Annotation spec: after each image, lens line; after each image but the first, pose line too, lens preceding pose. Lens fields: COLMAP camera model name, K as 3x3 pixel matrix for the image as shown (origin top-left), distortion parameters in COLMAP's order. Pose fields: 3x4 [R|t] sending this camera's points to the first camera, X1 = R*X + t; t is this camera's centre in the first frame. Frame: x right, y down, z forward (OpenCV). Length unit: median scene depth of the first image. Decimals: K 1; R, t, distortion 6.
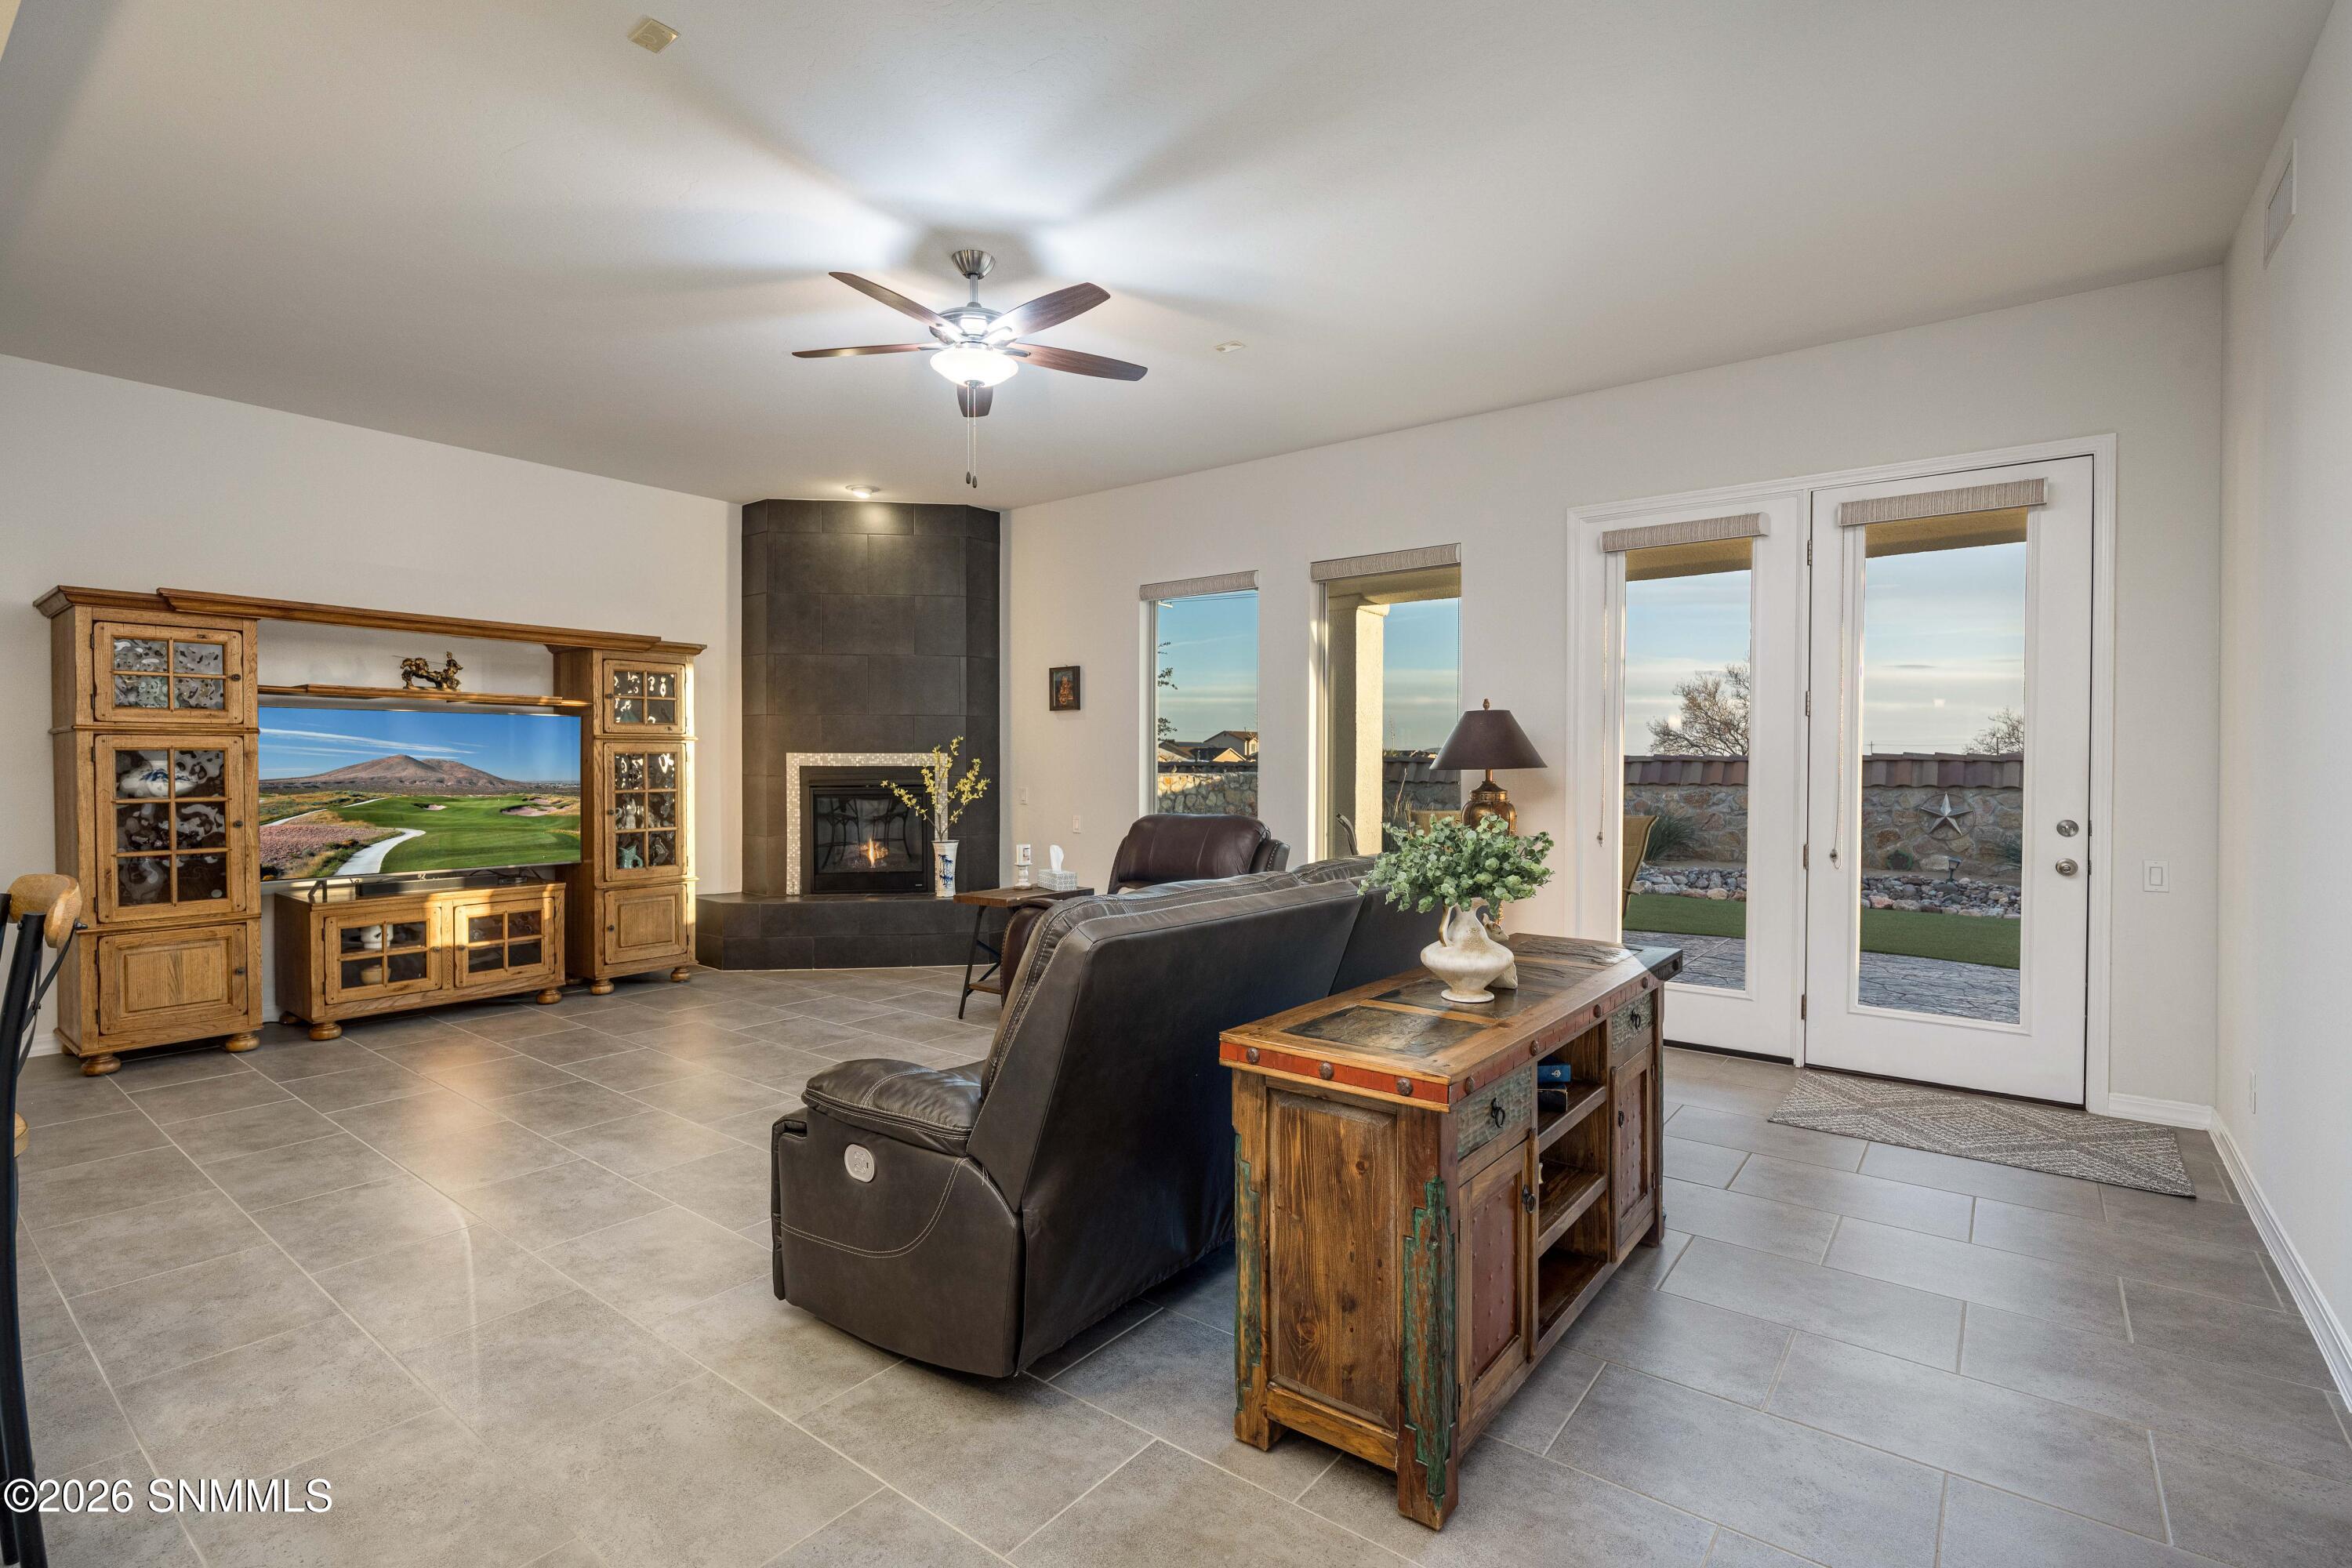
lens RADIAL K [[1094.3, 0, 1171.9], [0, 1094.3, 787.6], [0, 0, 1]] dist [-0.001079, 0.000002]
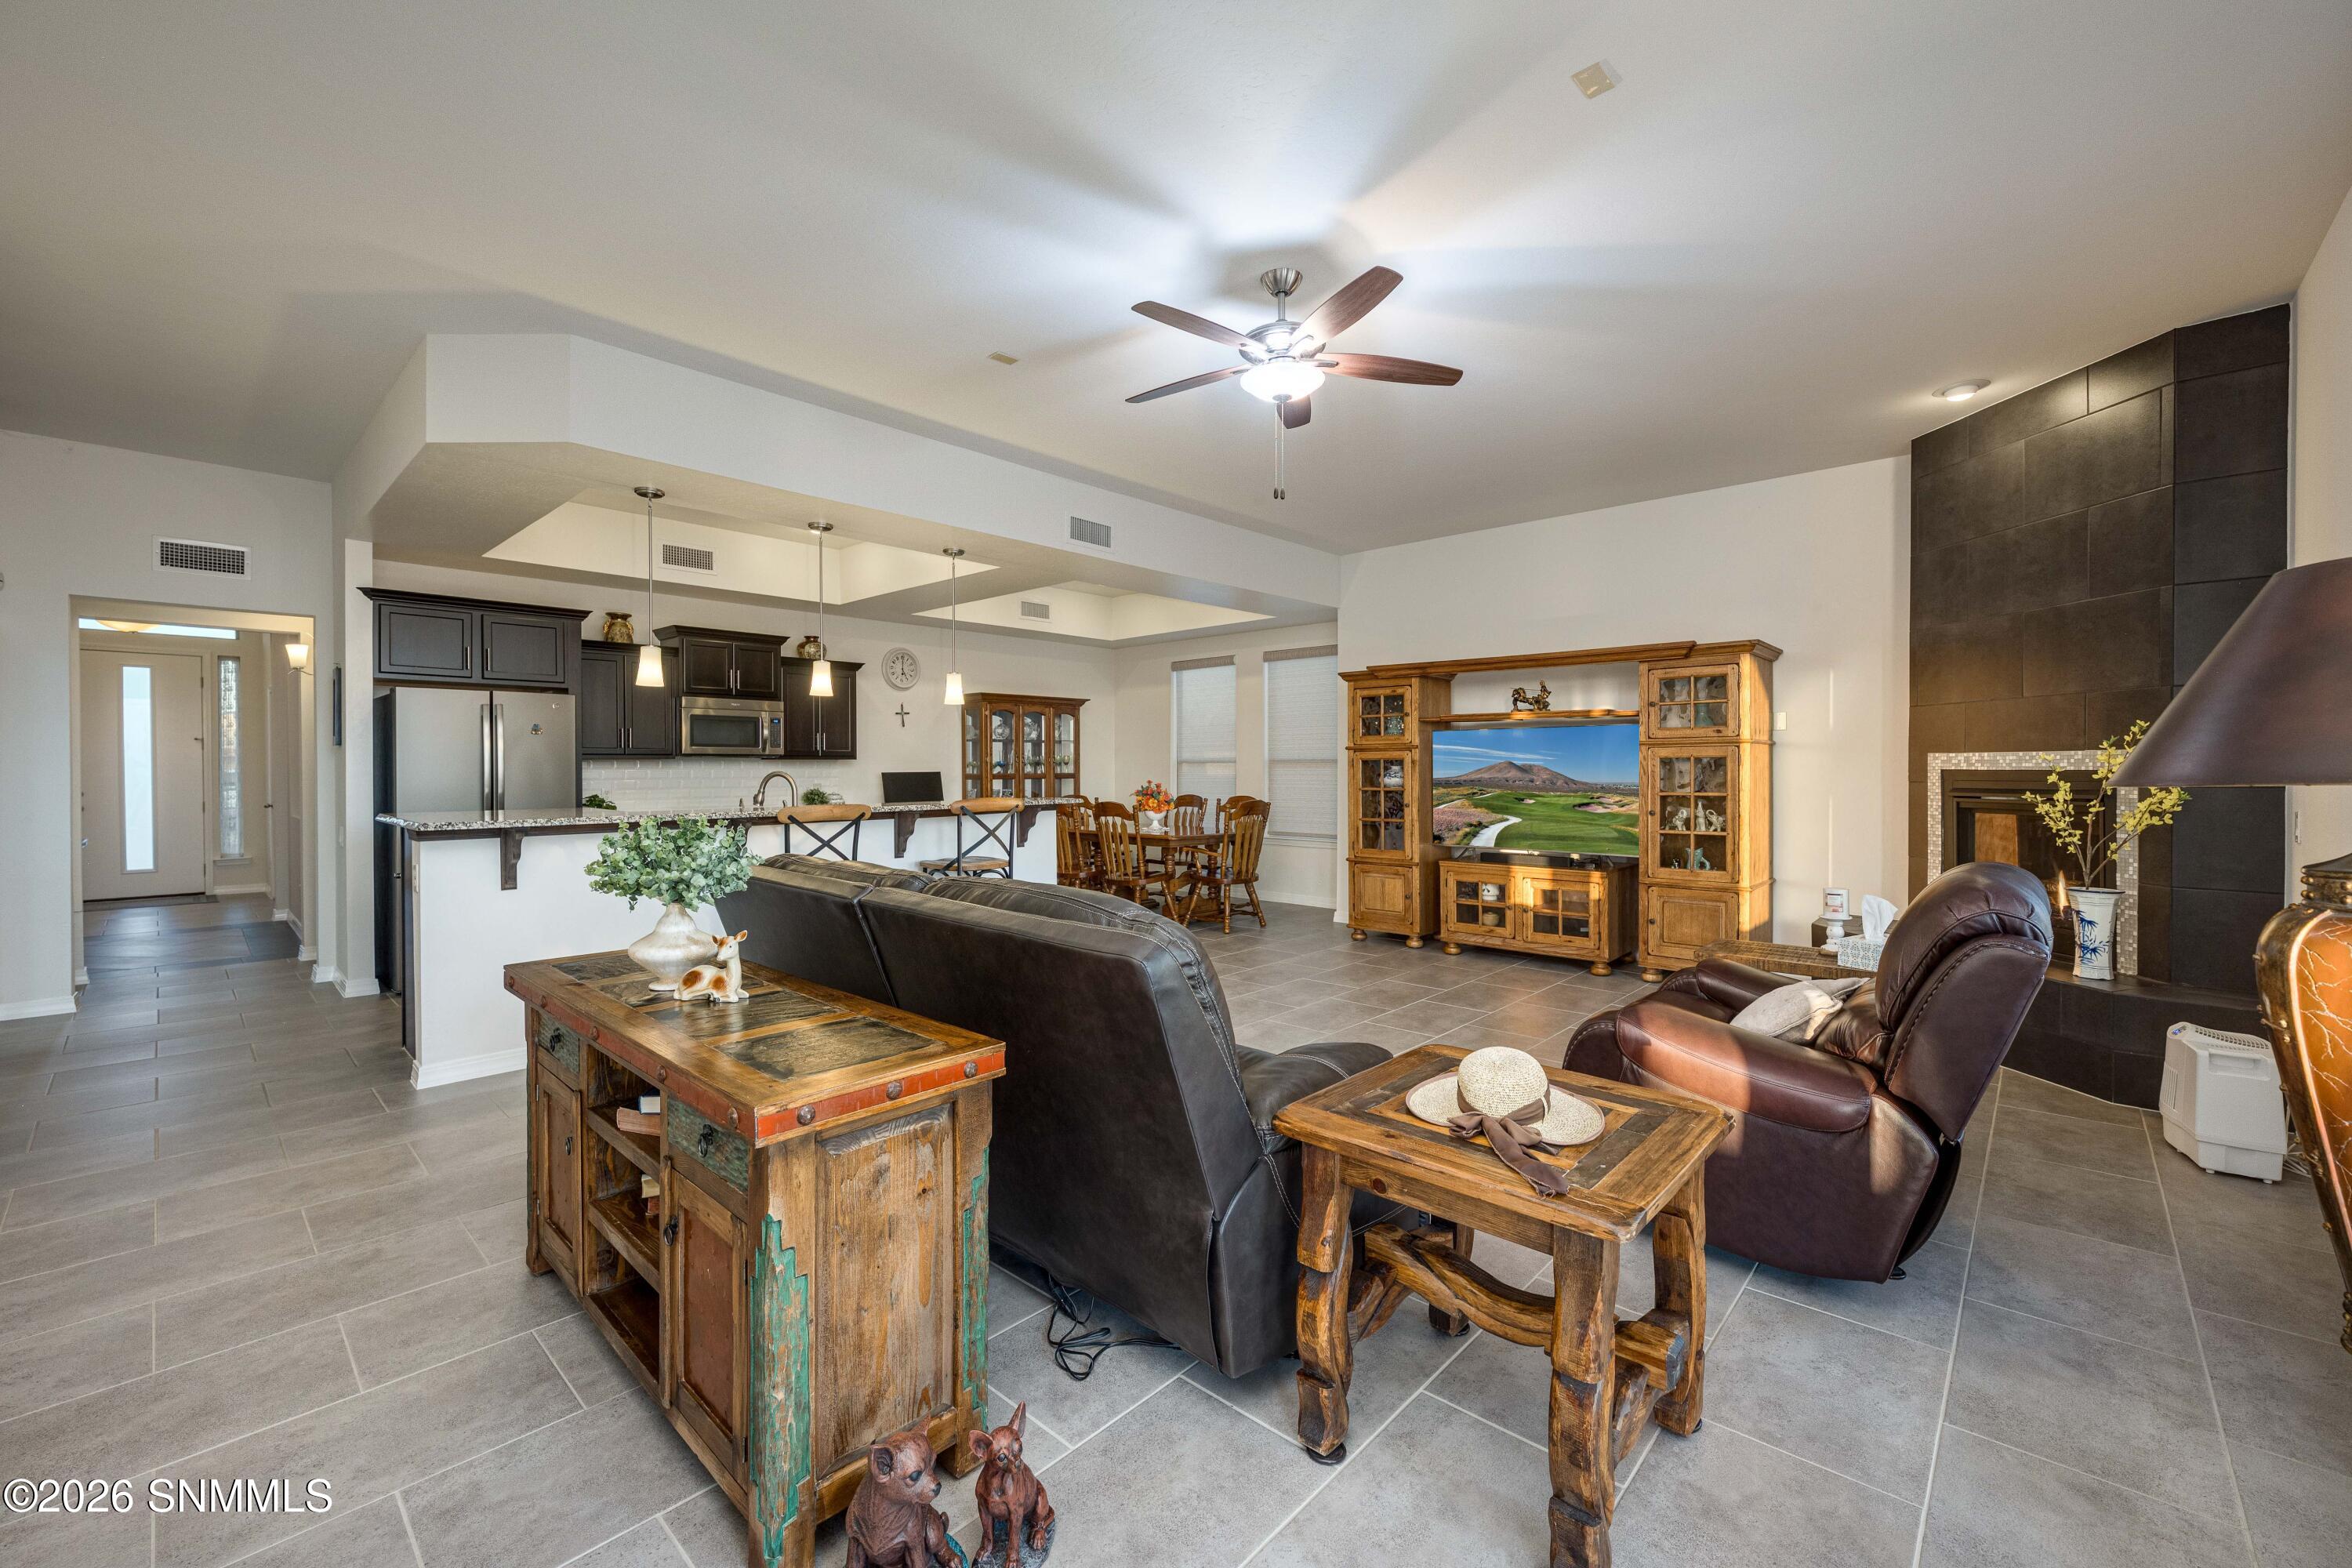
lens RADIAL K [[948.7, 0, 1171.4], [0, 948.7, 775.0], [0, 0, 1]] dist [-0.001565, 0.000053]
pose [[-0.086604, 0.006377, -0.996222, 0.506060], [-0.019378, 0.999780, 0.008085, -0.014509], [0.996054, 0.020005, -0.086462, 0.689531]]
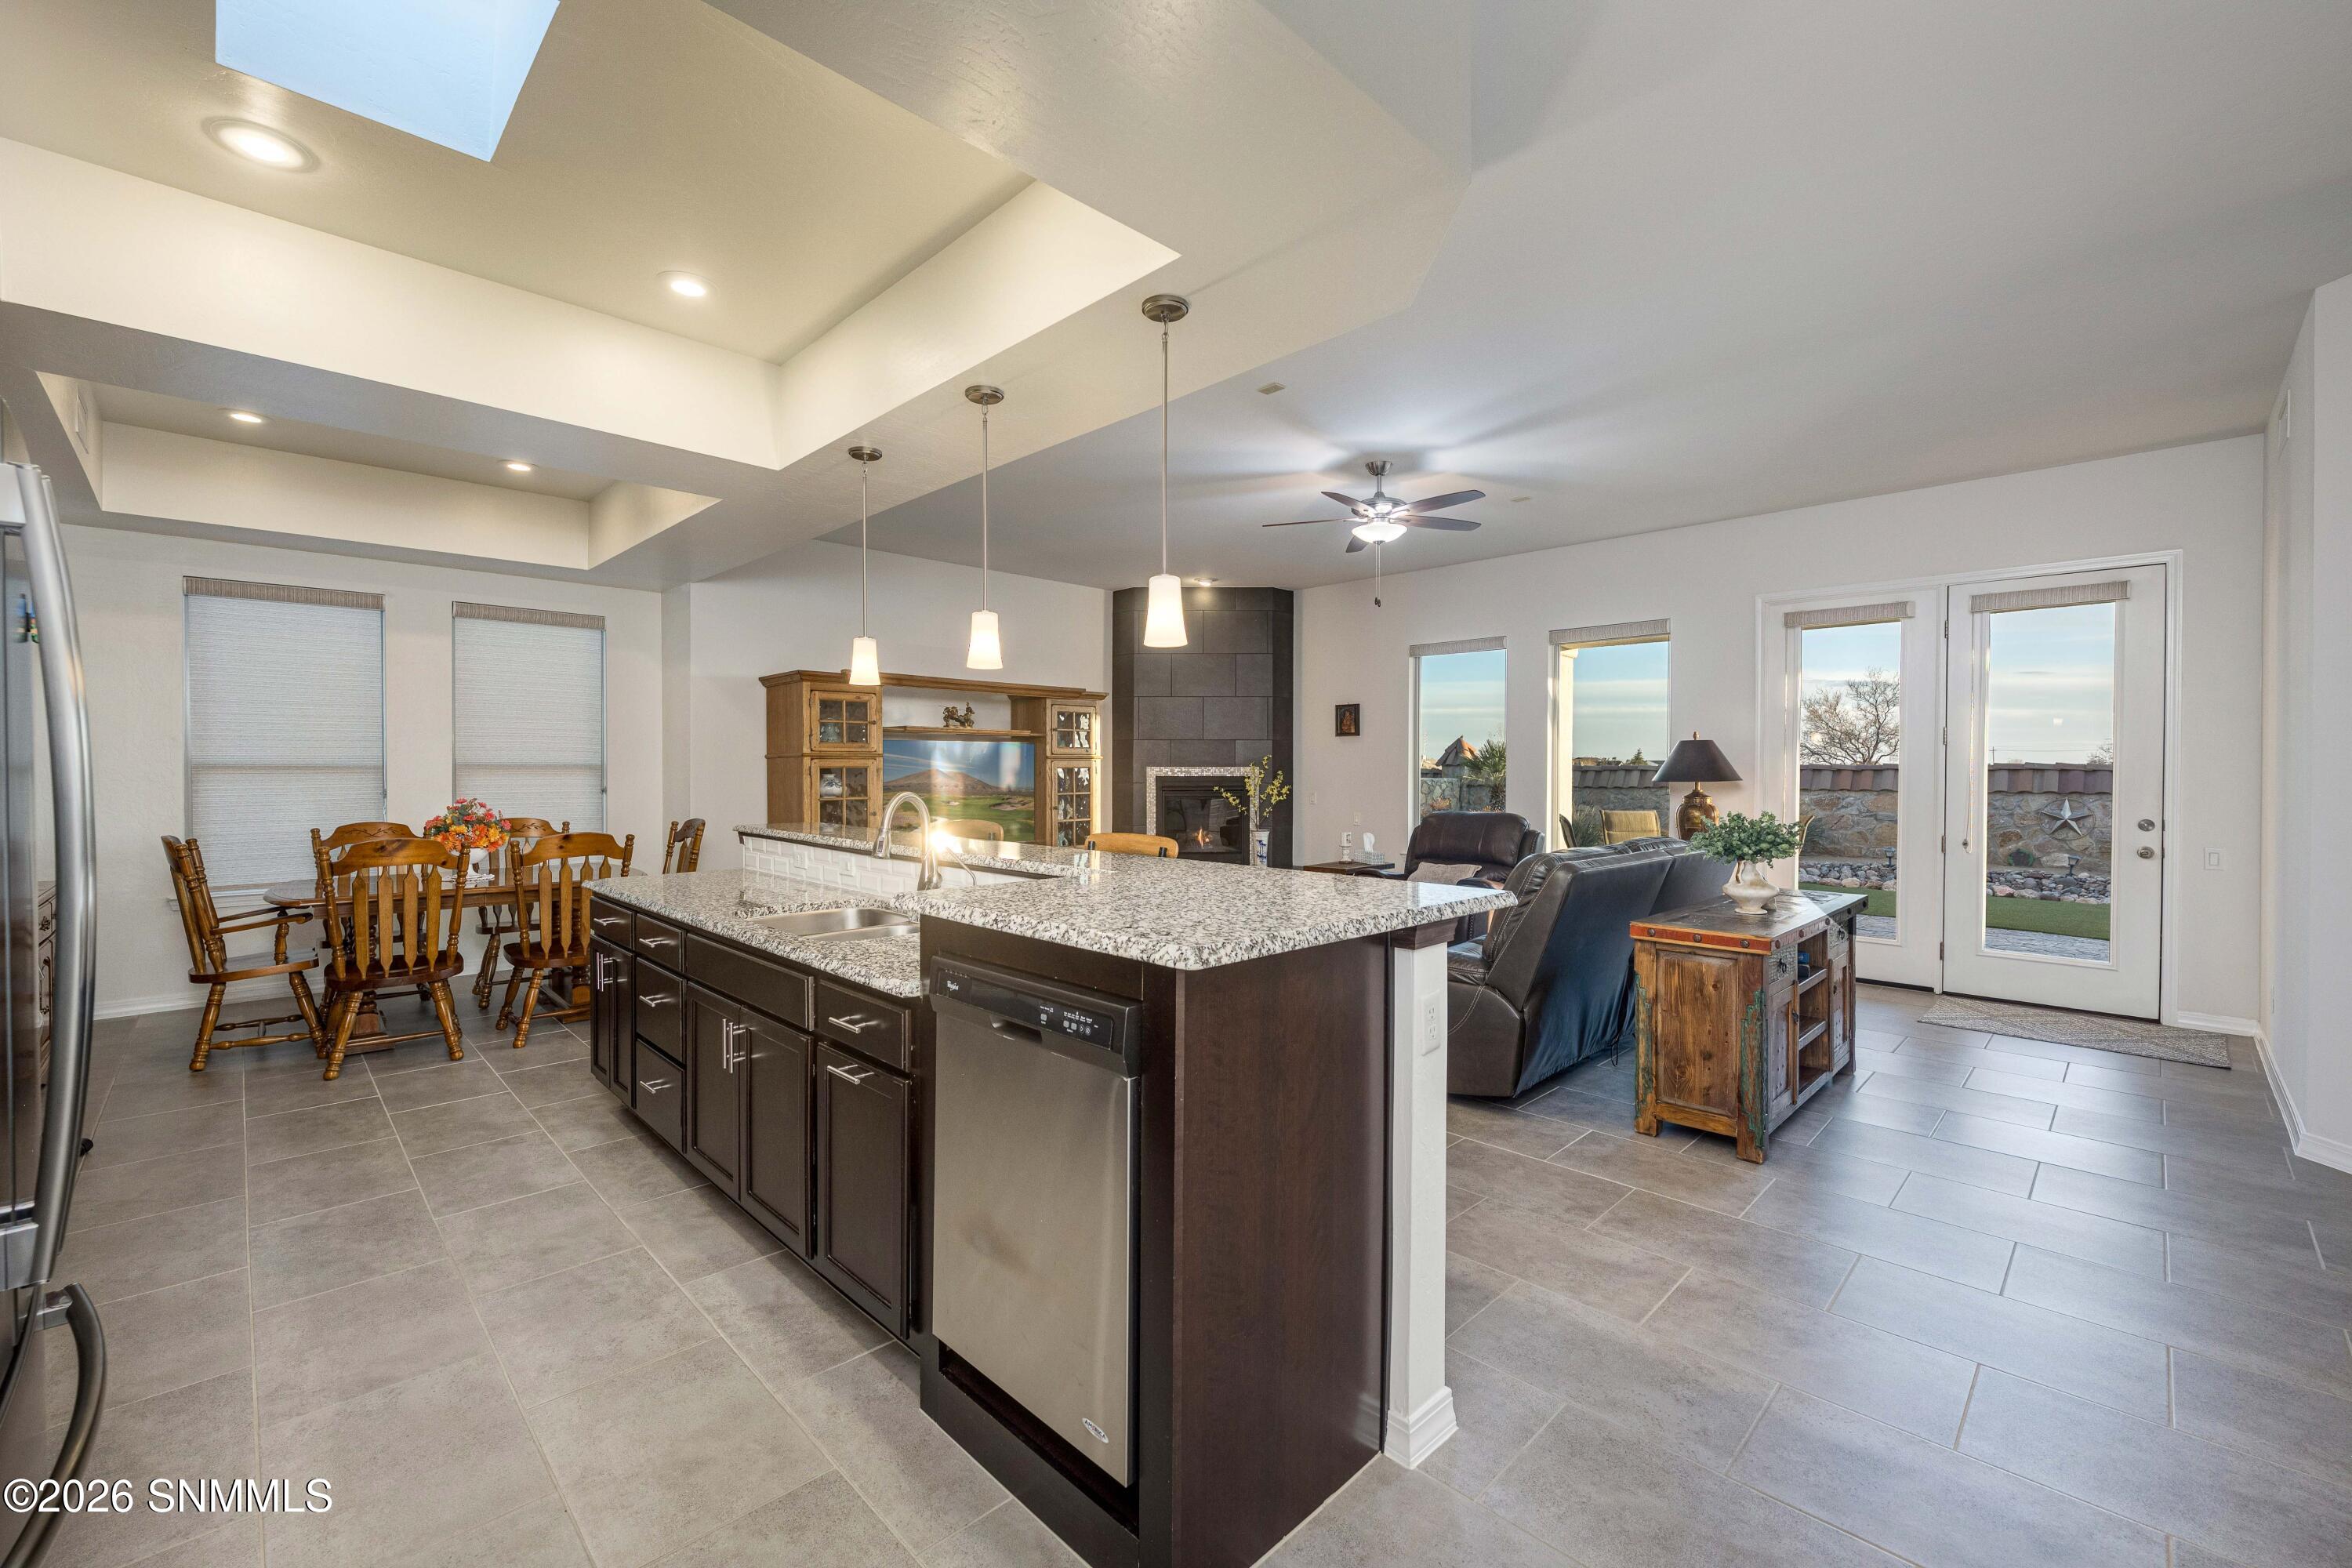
lens RADIAL K [[972.6, 0, 1176.0], [0, 972.6, 784.0], [0, 0, 1]] dist [-0.000523, 0.000115]
pose [[0.991551, 0.002719, -0.129692, -0.204204], [-0.003438, 0.999980, -0.005320, -0.004162], [0.129675, 0.005721, 0.991540, -0.317517]]
